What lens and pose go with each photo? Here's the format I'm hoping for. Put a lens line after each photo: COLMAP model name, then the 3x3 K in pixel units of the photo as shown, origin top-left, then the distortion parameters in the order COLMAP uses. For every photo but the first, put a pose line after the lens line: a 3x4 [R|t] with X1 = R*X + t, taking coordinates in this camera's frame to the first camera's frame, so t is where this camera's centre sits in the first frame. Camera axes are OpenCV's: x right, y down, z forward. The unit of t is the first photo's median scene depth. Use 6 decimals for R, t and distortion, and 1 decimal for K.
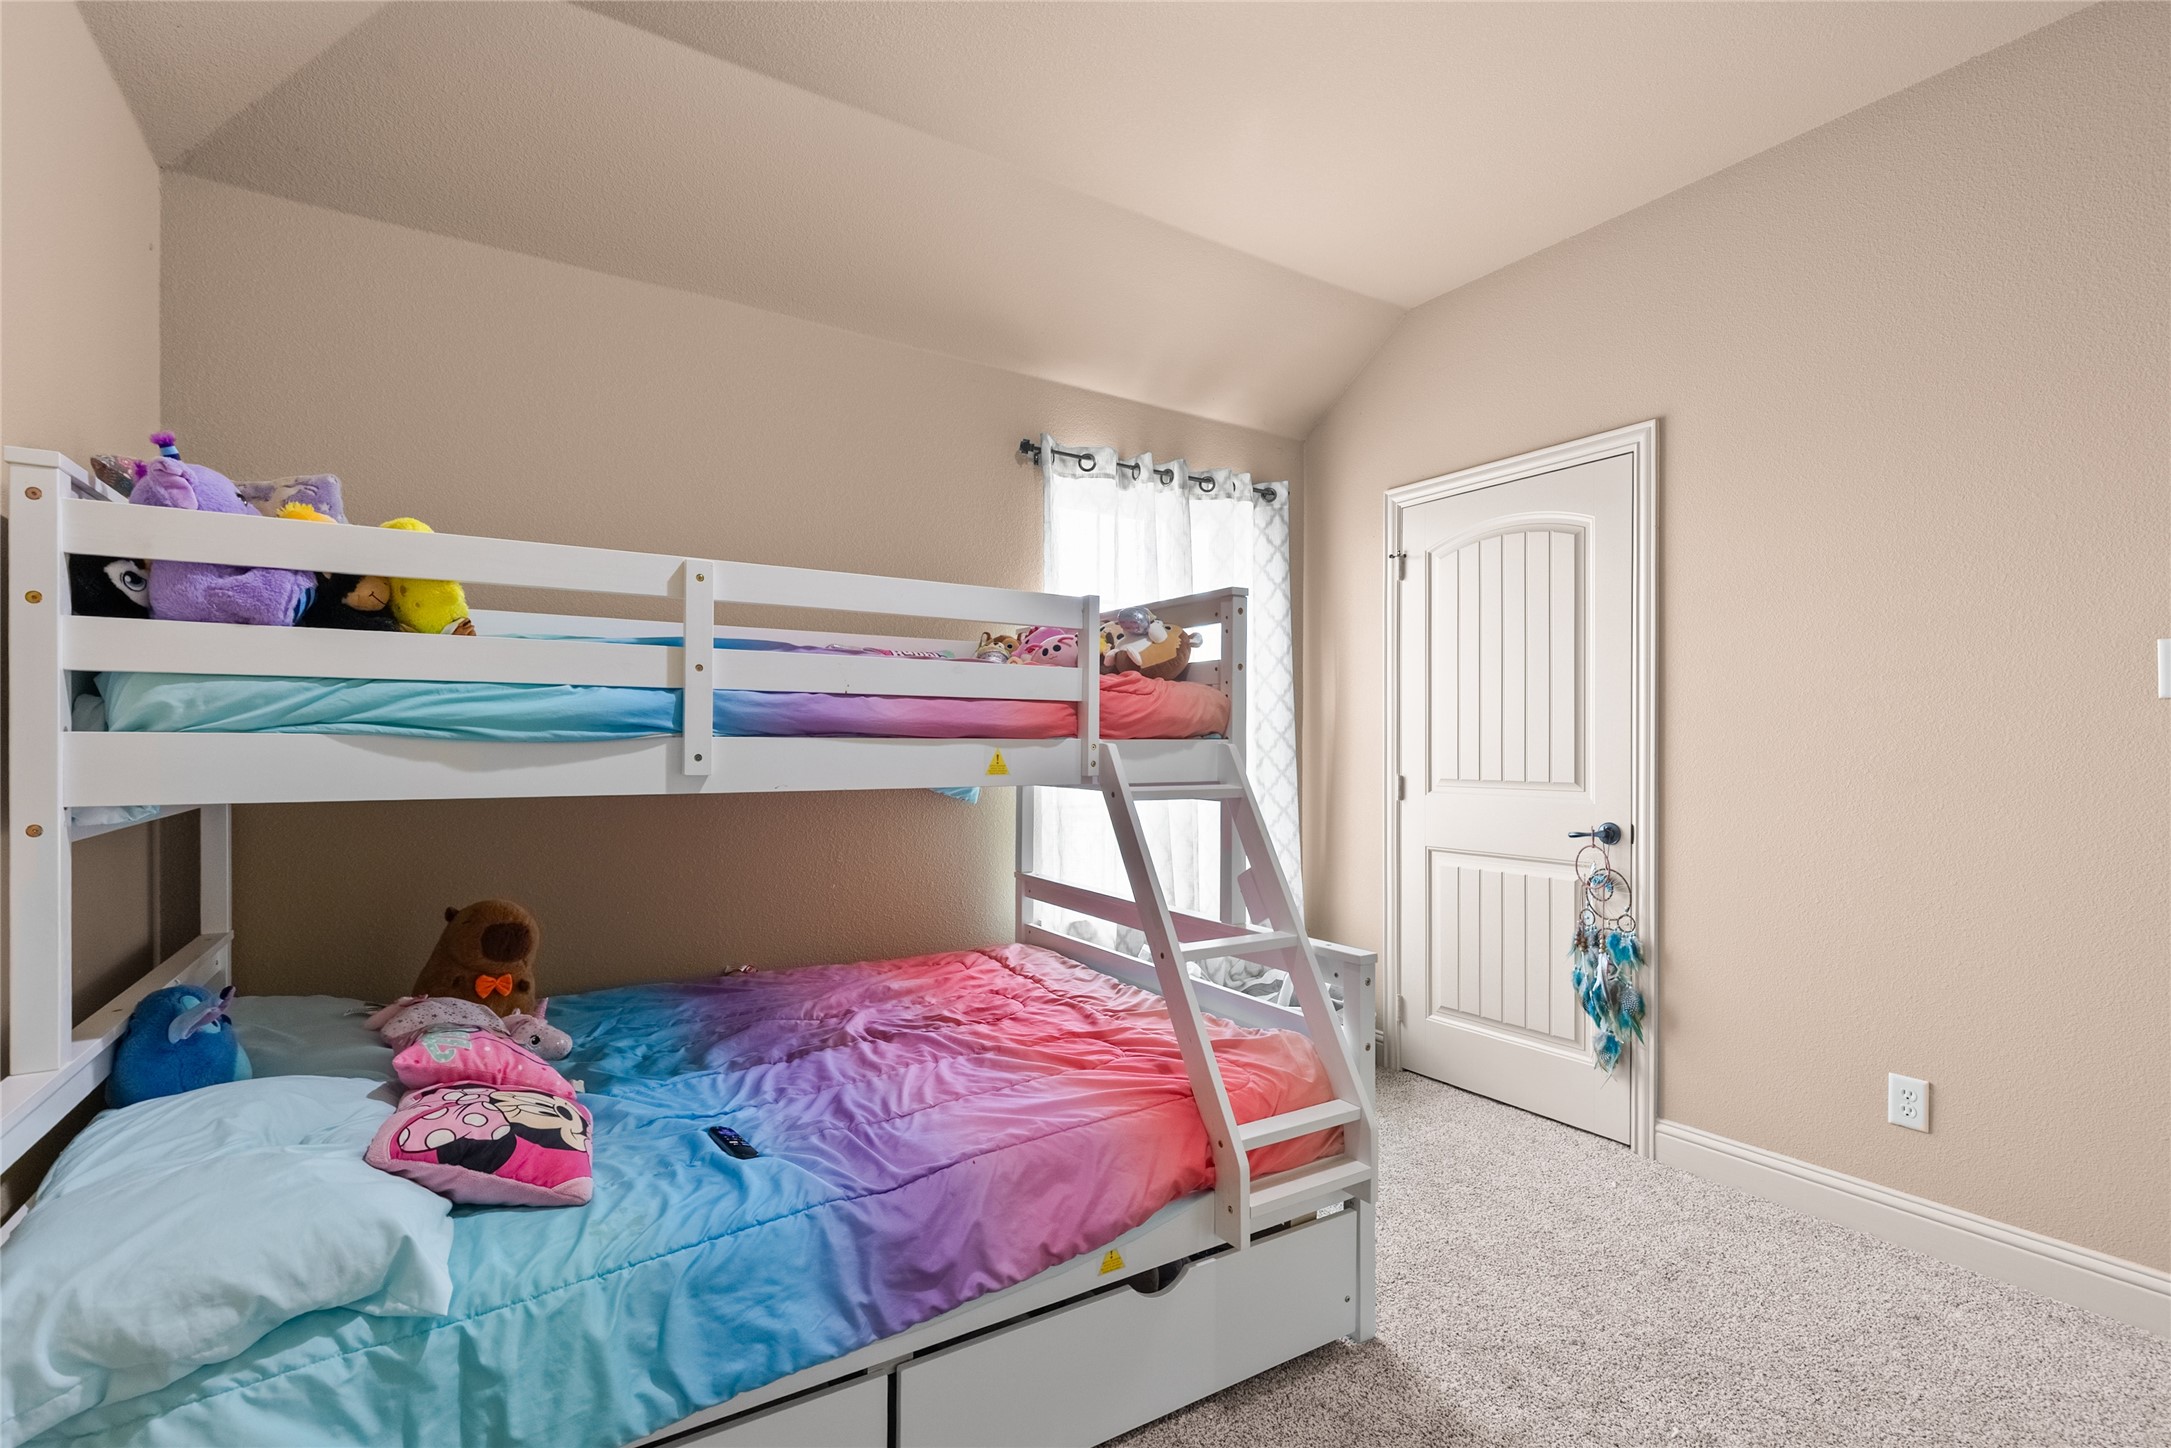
lens RADIAL K [[995.2, 0, 1088.4], [0, 995.2, 735.6], [0, 0, 1]] dist [0.008158, -0.002148]
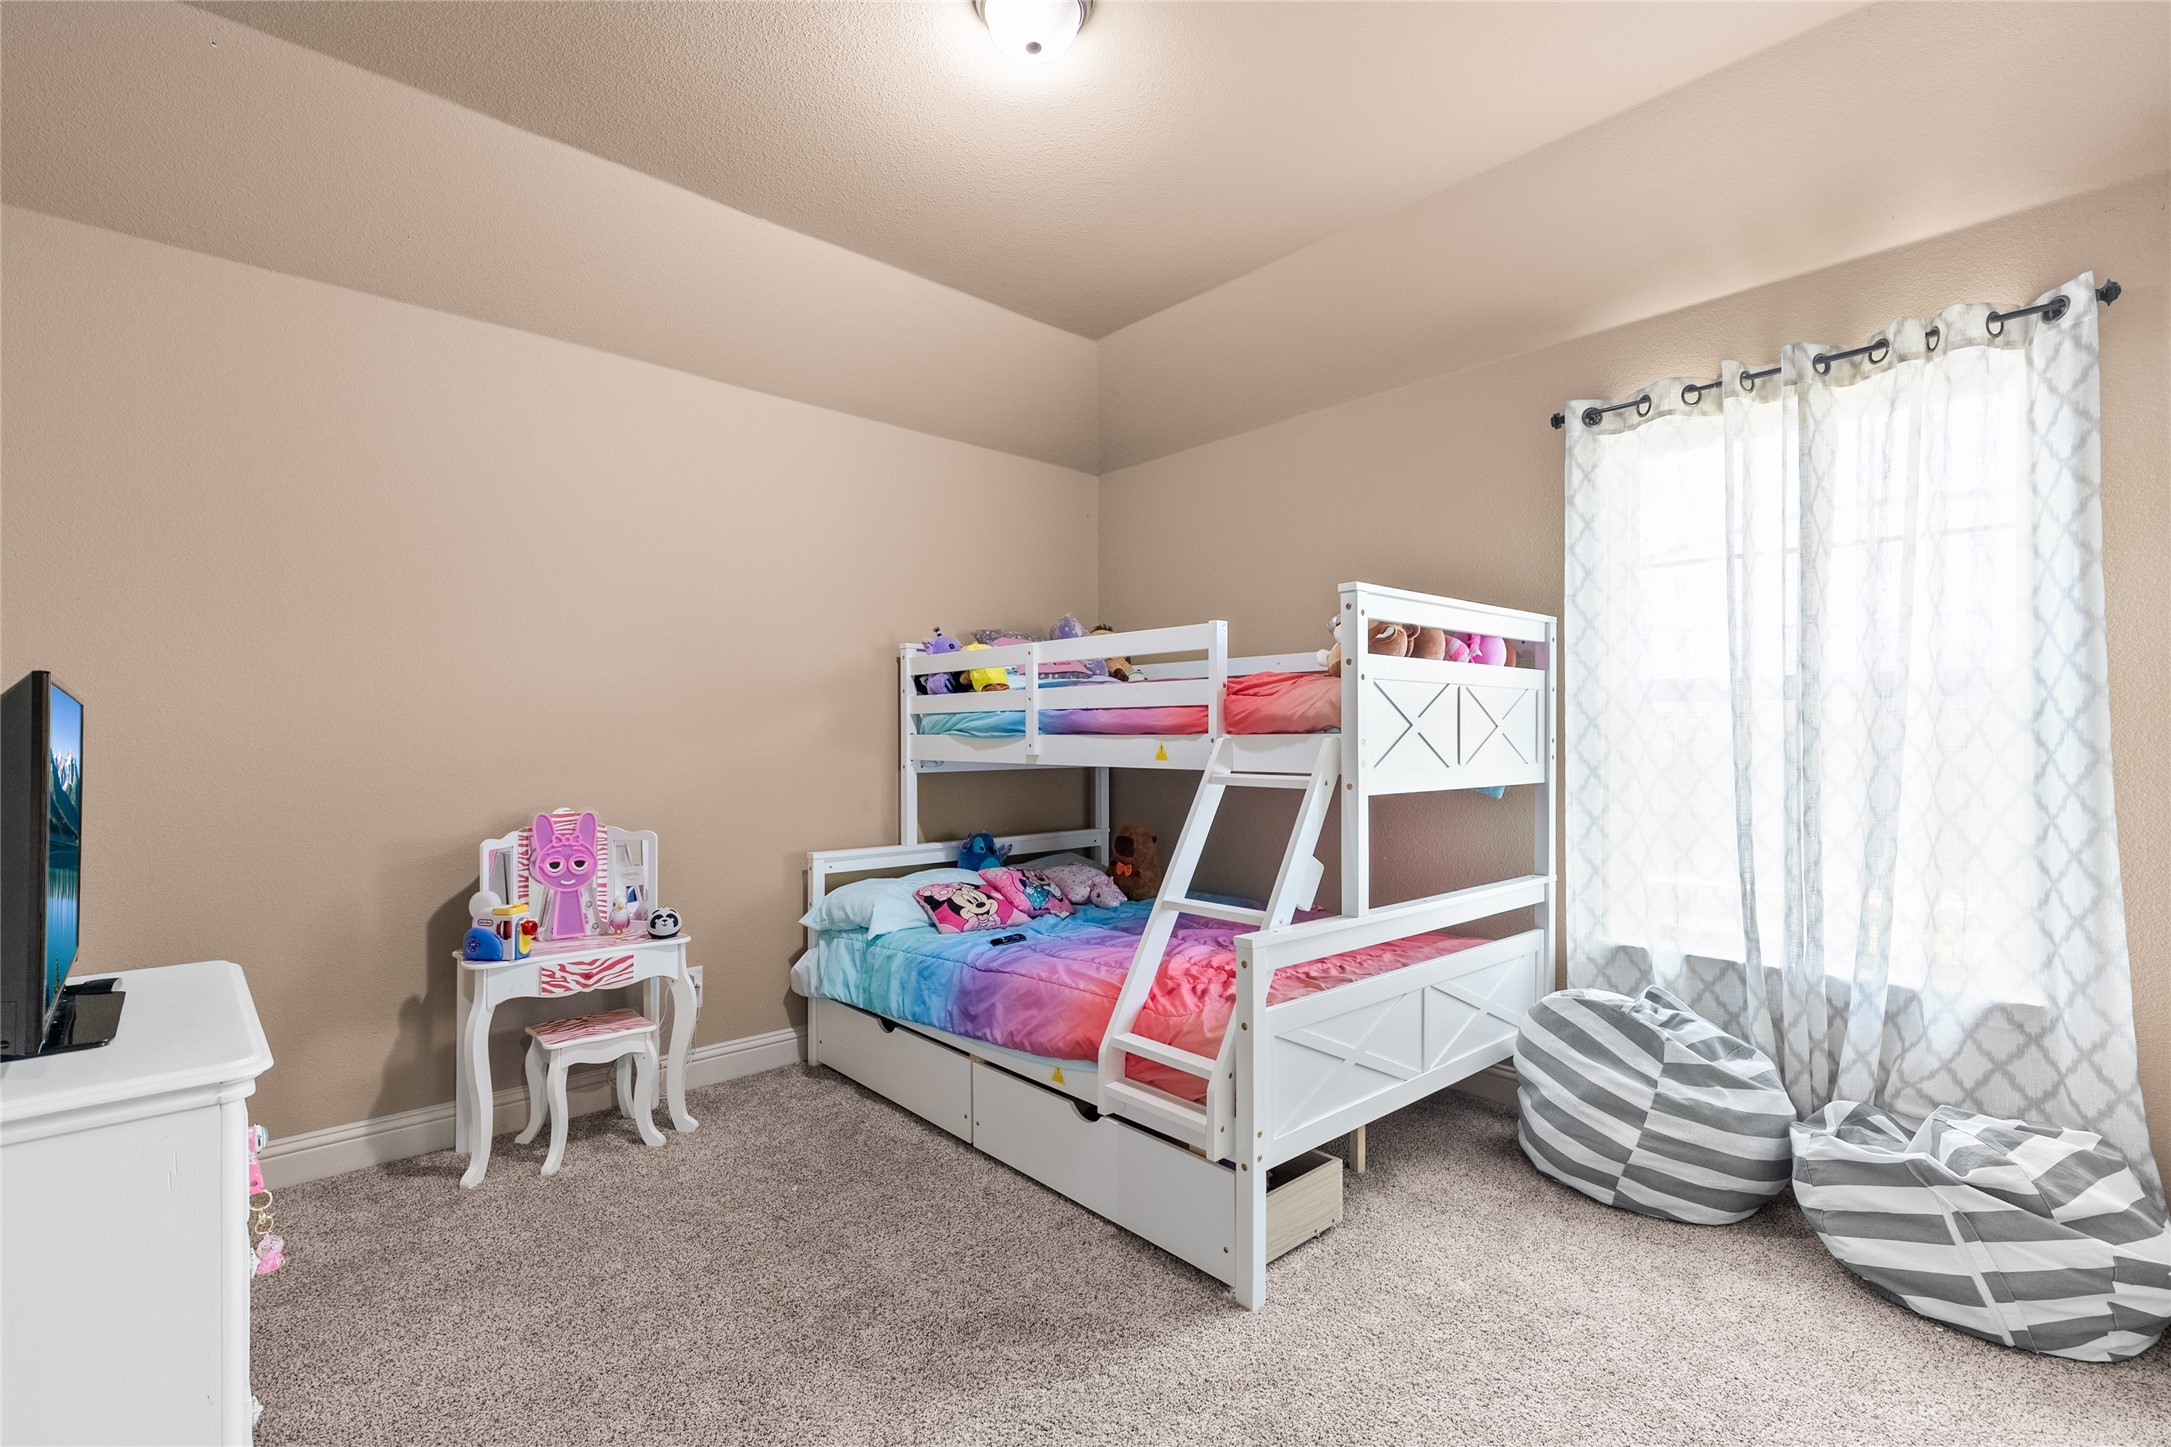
lens RADIAL K [[995.2, 0, 1086.3], [0, 995.2, 725.3], [0, 0, 1]] dist [0.008158, -0.002148]
pose [[0.155268, -0.012719, -0.987790, 1.441035], [0.009297, 0.999892, -0.011413, 0.005112], [0.987829, -0.007411, 0.155370, 0.751535]]
